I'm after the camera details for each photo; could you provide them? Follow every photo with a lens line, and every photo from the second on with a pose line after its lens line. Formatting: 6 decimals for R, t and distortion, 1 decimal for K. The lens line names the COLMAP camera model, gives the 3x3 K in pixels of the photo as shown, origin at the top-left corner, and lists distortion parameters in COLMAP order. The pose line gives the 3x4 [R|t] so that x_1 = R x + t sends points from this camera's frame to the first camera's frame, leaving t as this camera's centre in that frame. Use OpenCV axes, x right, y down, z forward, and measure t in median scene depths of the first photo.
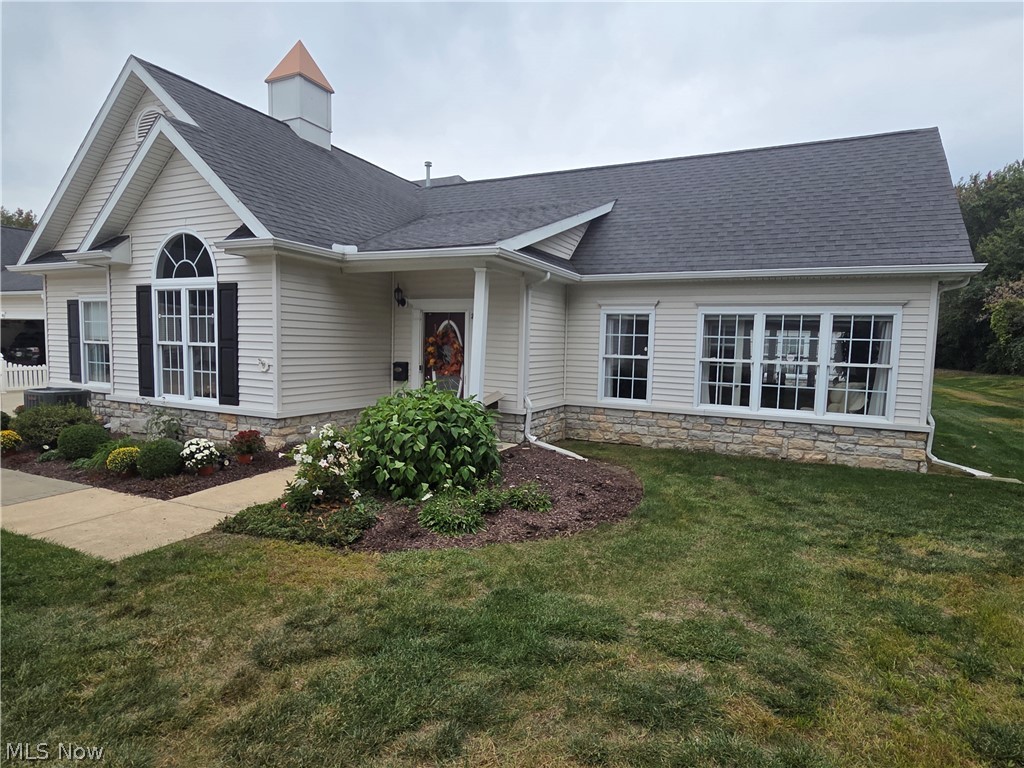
lens RADIAL K [[576.6, 0, 510.6], [0, 576.6, 396.4], [0, 0, 1]] dist [-0.002846, 0.000012]
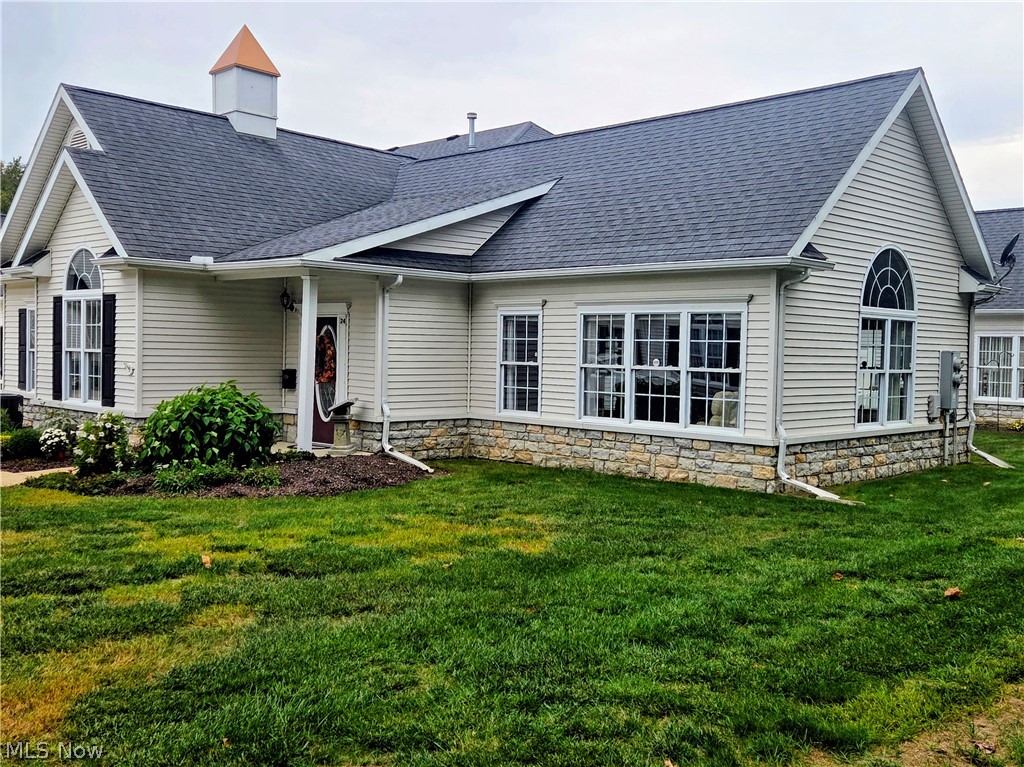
lens RADIAL K [[1010.2, 0, 512.0], [0, 1010.2, 383.5], [0, 0, 1]] dist [0.037250, -0.013143]
pose [[0.952619, 0.004169, -0.304136, 0.734726], [-0.023643, 0.997896, -0.060378, 0.062527], [0.303245, 0.064708, 0.950713, -0.525992]]
